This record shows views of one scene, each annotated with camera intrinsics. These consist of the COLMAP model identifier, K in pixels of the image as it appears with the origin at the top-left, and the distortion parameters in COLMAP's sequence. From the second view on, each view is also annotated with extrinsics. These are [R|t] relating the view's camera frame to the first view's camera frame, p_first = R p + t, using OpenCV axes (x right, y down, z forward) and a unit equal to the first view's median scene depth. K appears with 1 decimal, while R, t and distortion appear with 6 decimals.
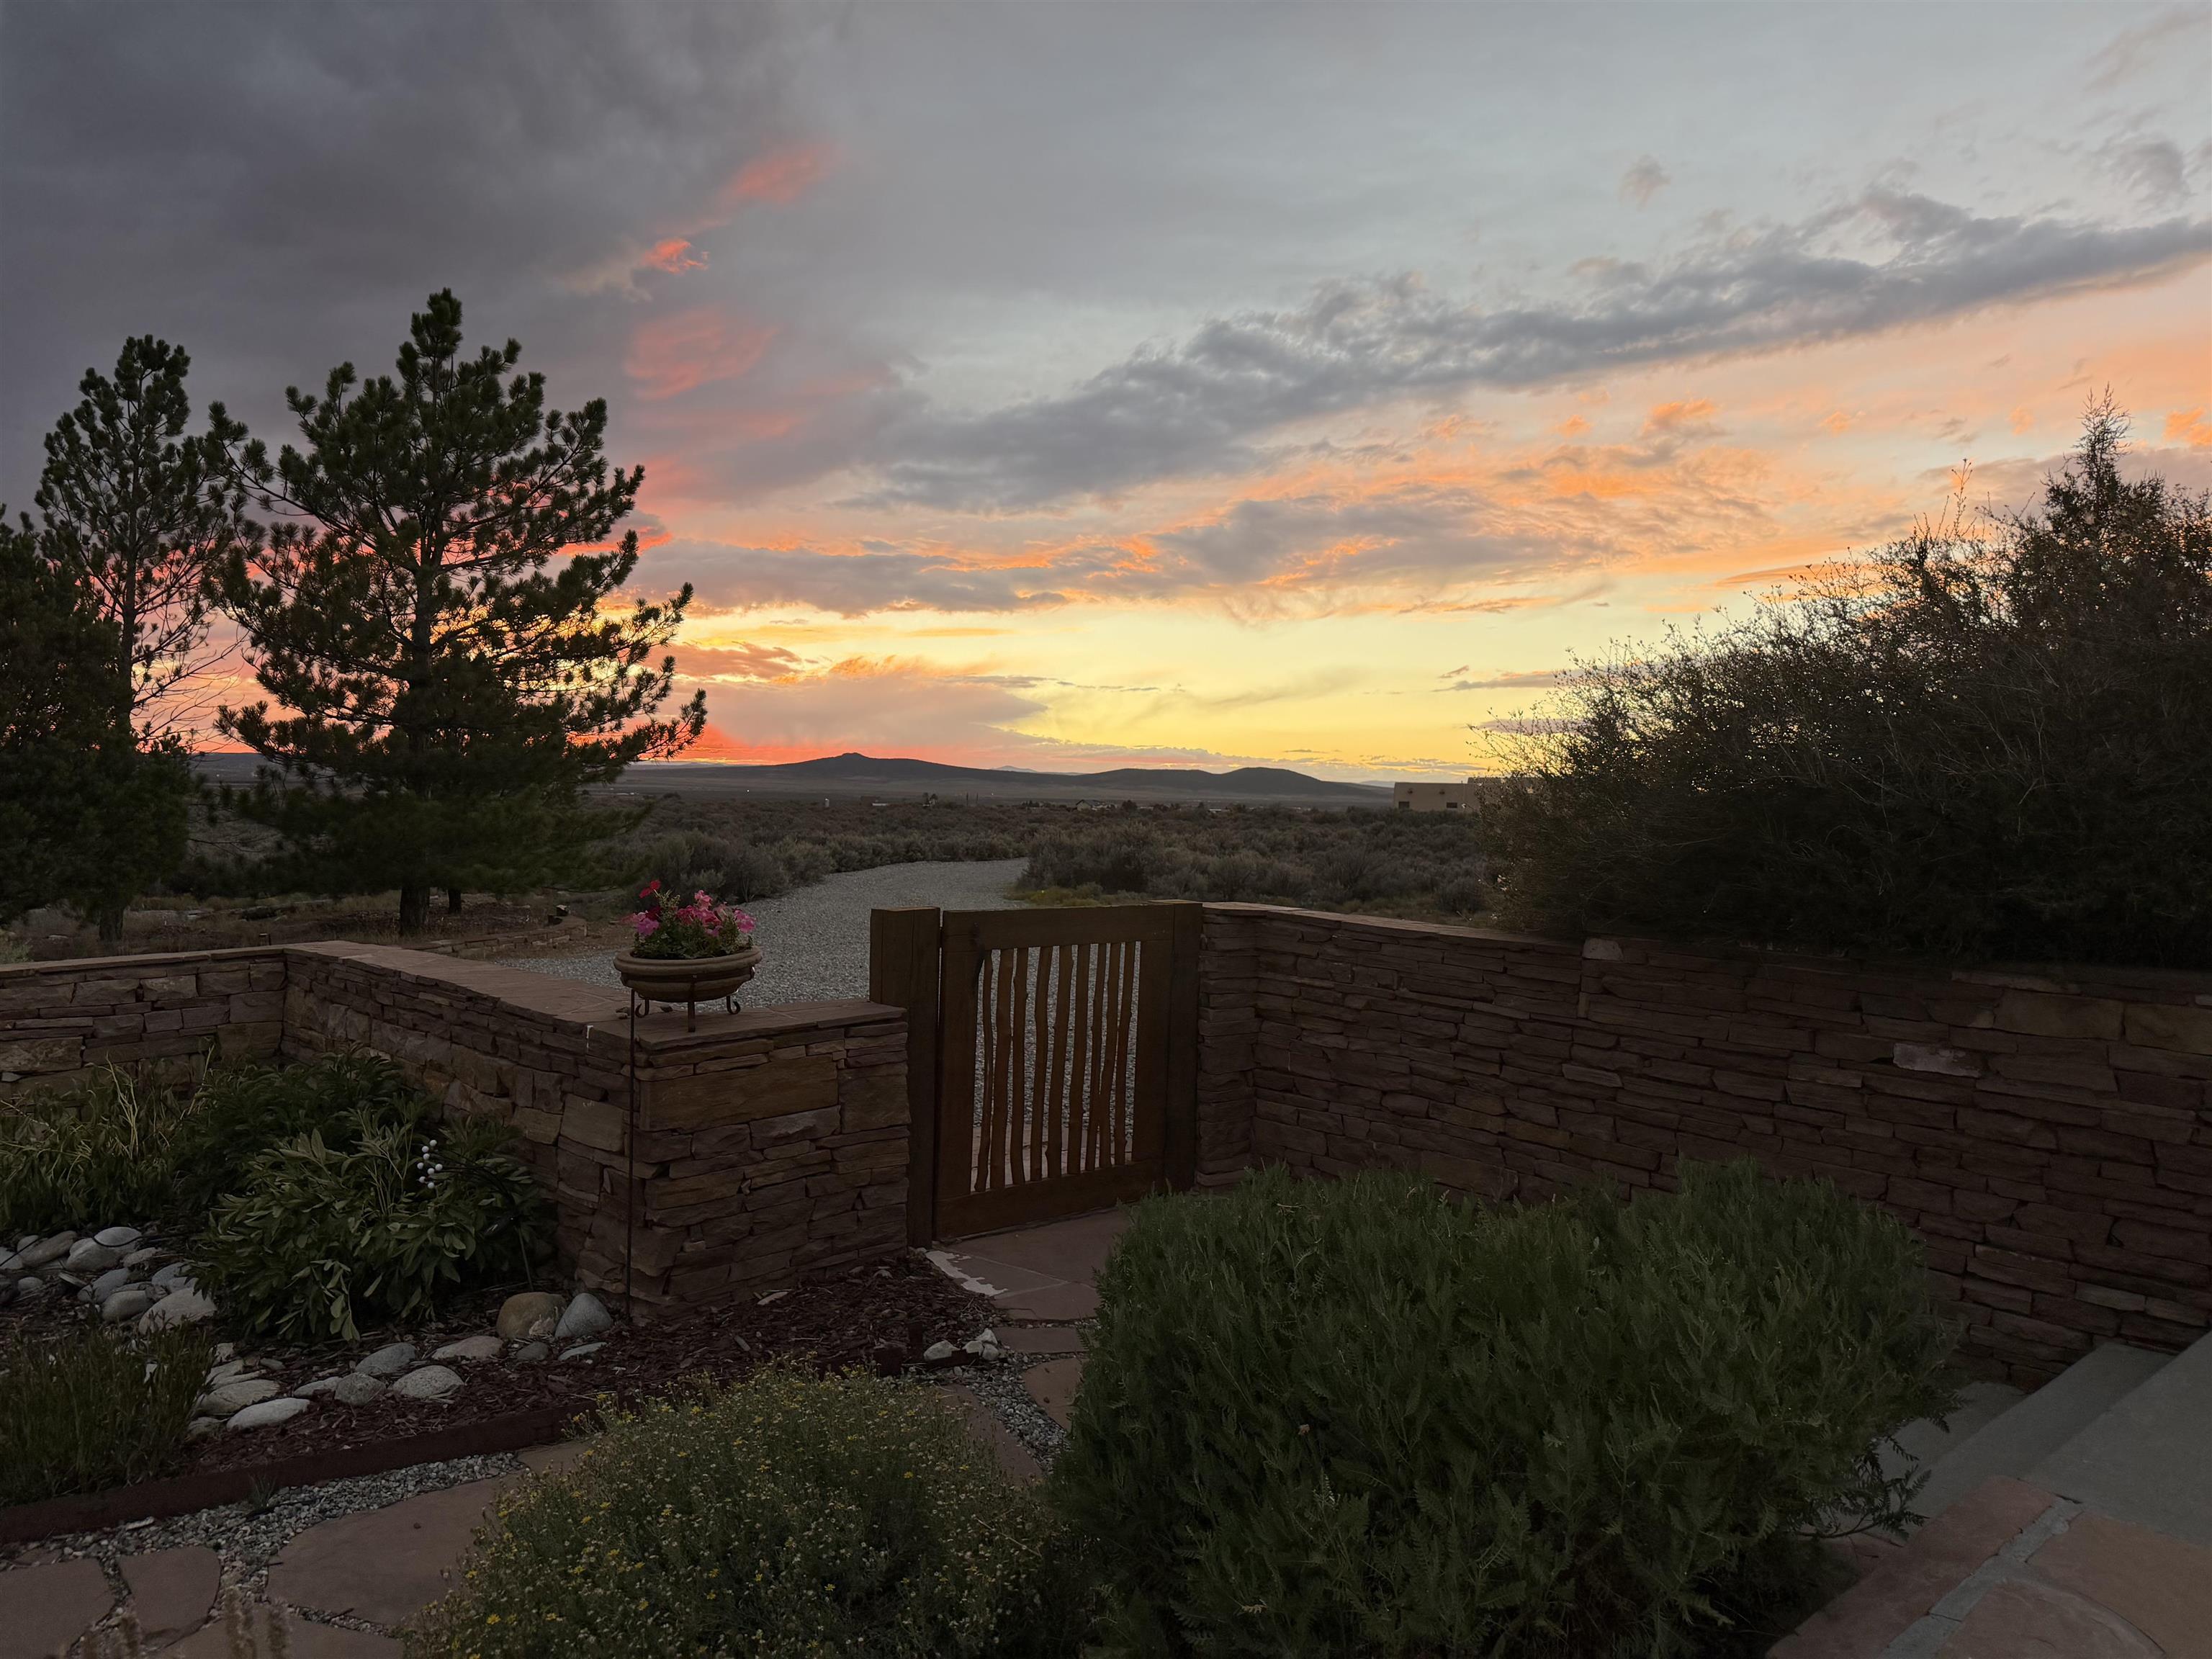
lens RADIAL K [[1539.6, 0, 1107.0], [0, 1539.6, 834.0], [0, 0, 1]] dist [-0.001444, -0.006288]
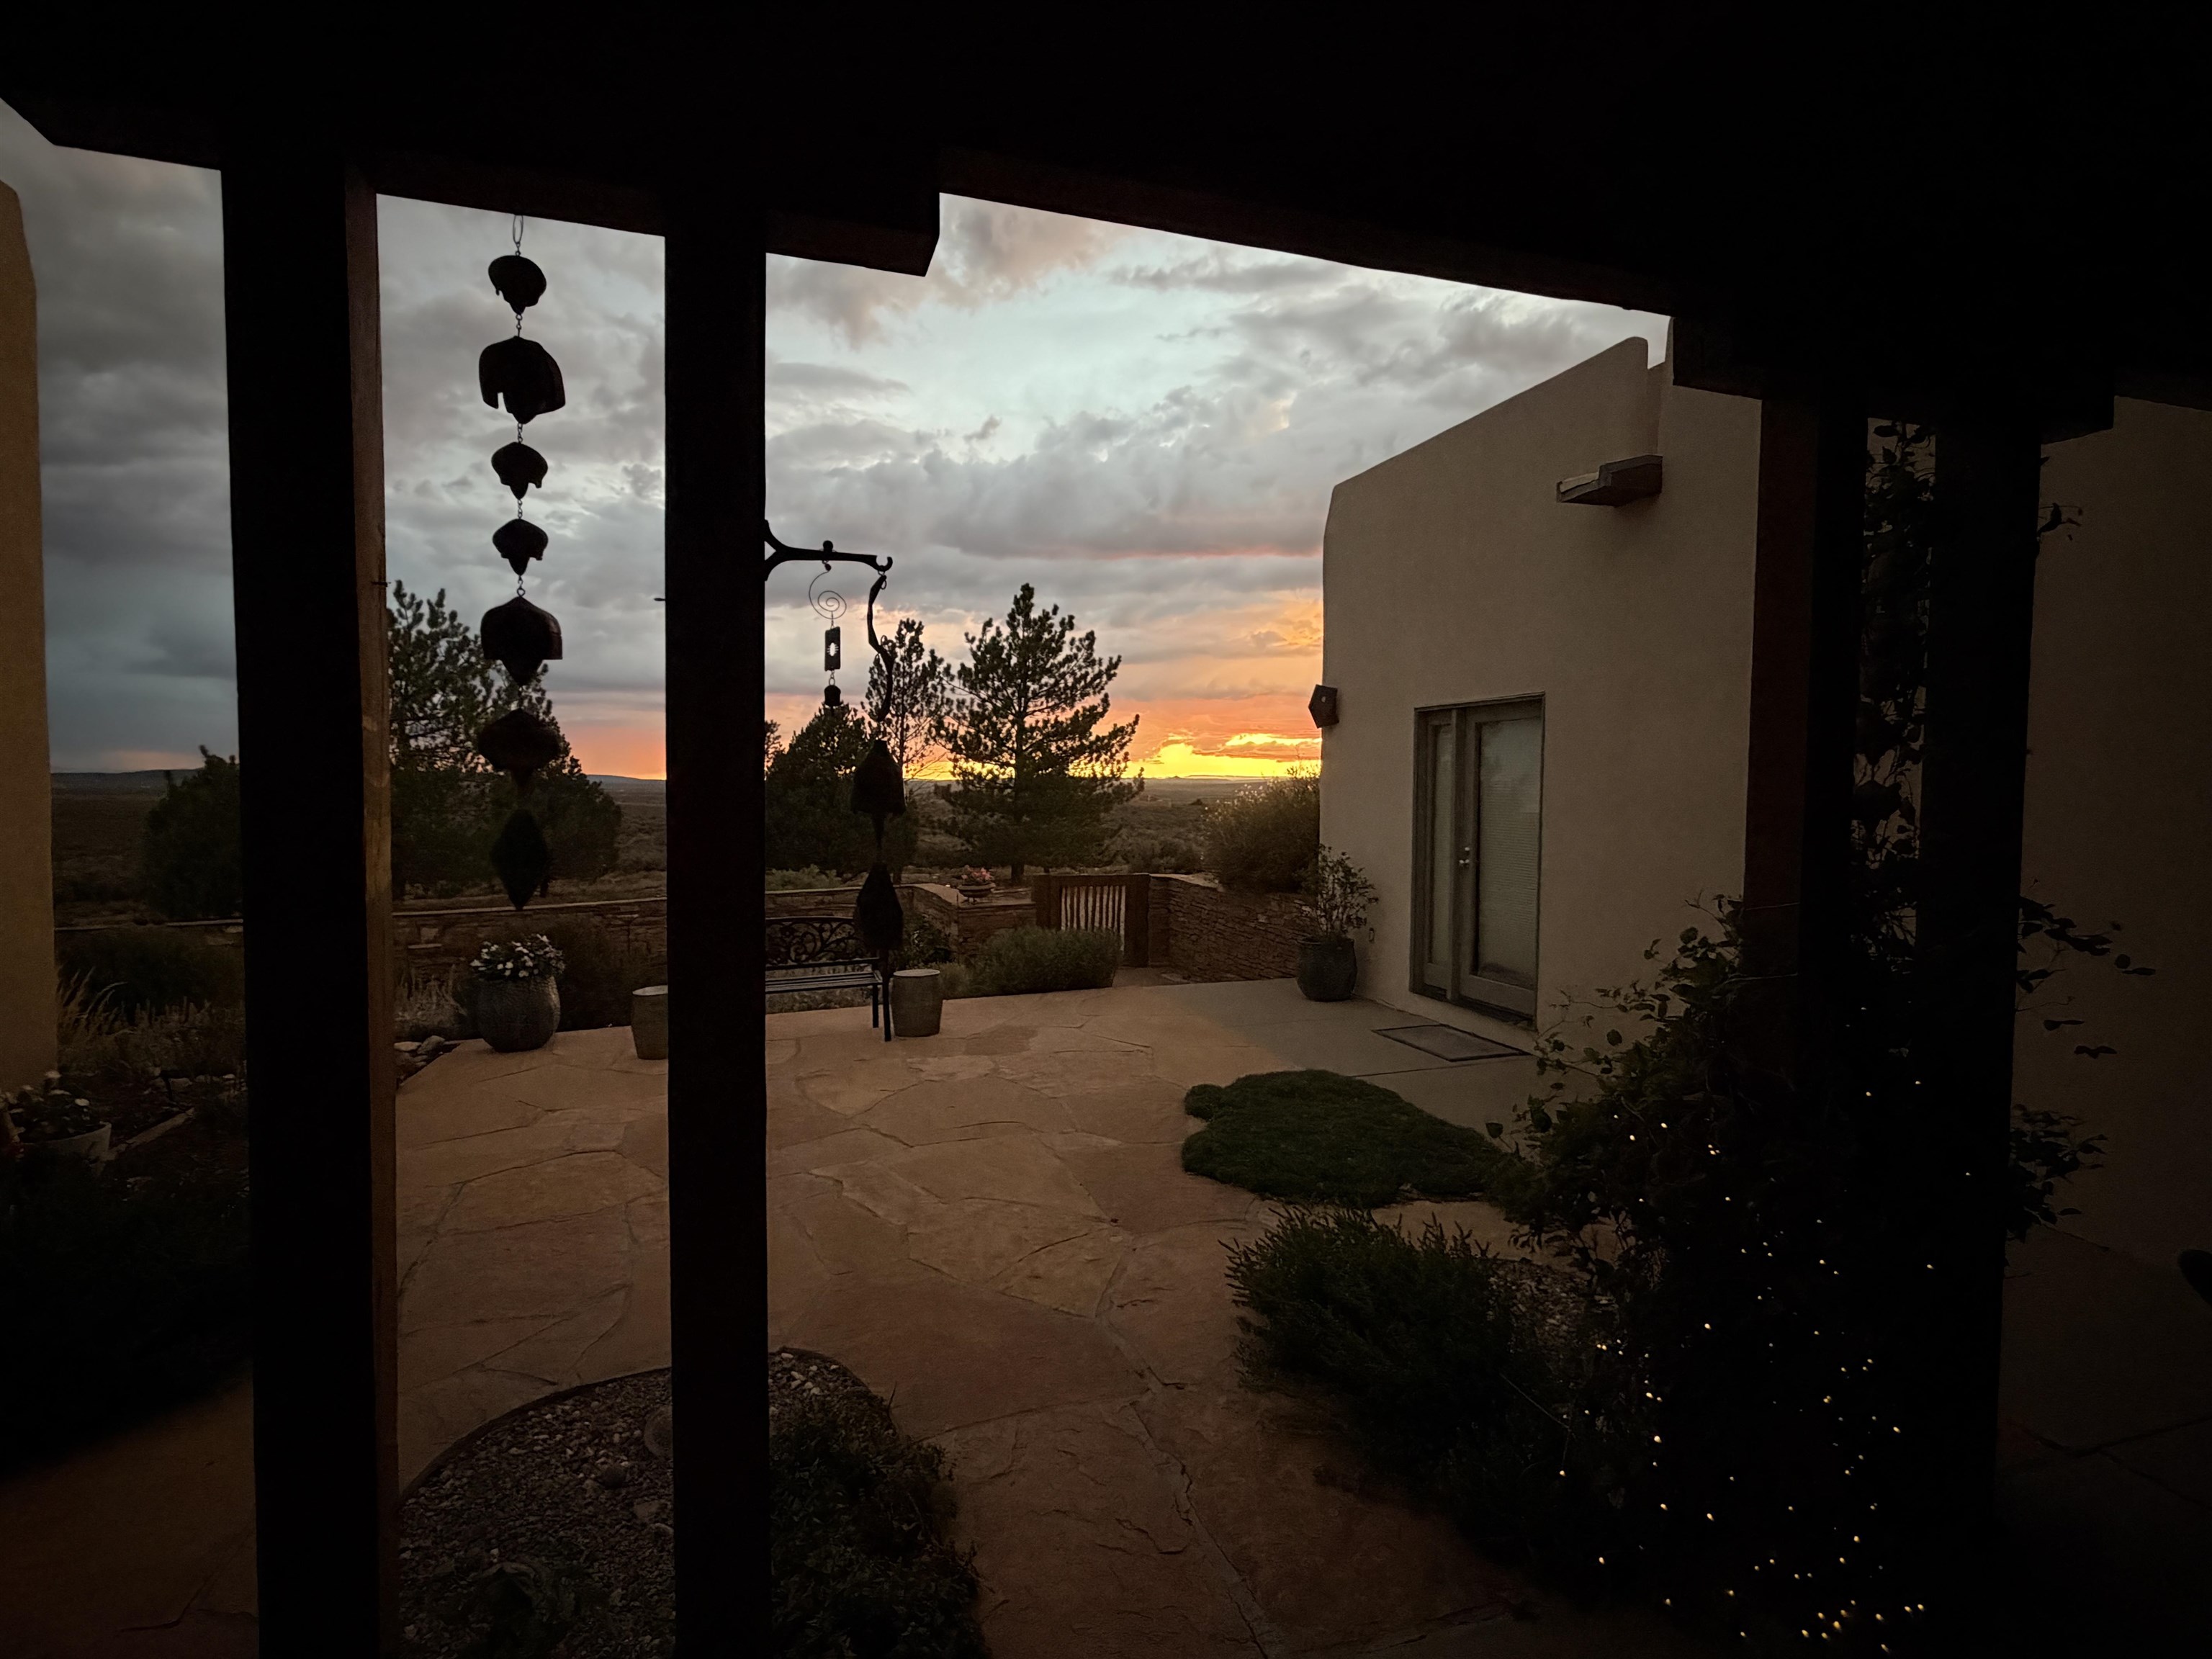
lens RADIAL K [[1092.3, 0, 1107.1], [0, 1092.3, 825.2], [0, 0, 1]] dist [0.001684, 0.000223]
pose [[0.914052, -0.005472, -0.405559, 0.283391], [0.004735, 0.999985, -0.002822, -0.015307], [0.405568, 0.000659, 0.914064, -0.336462]]
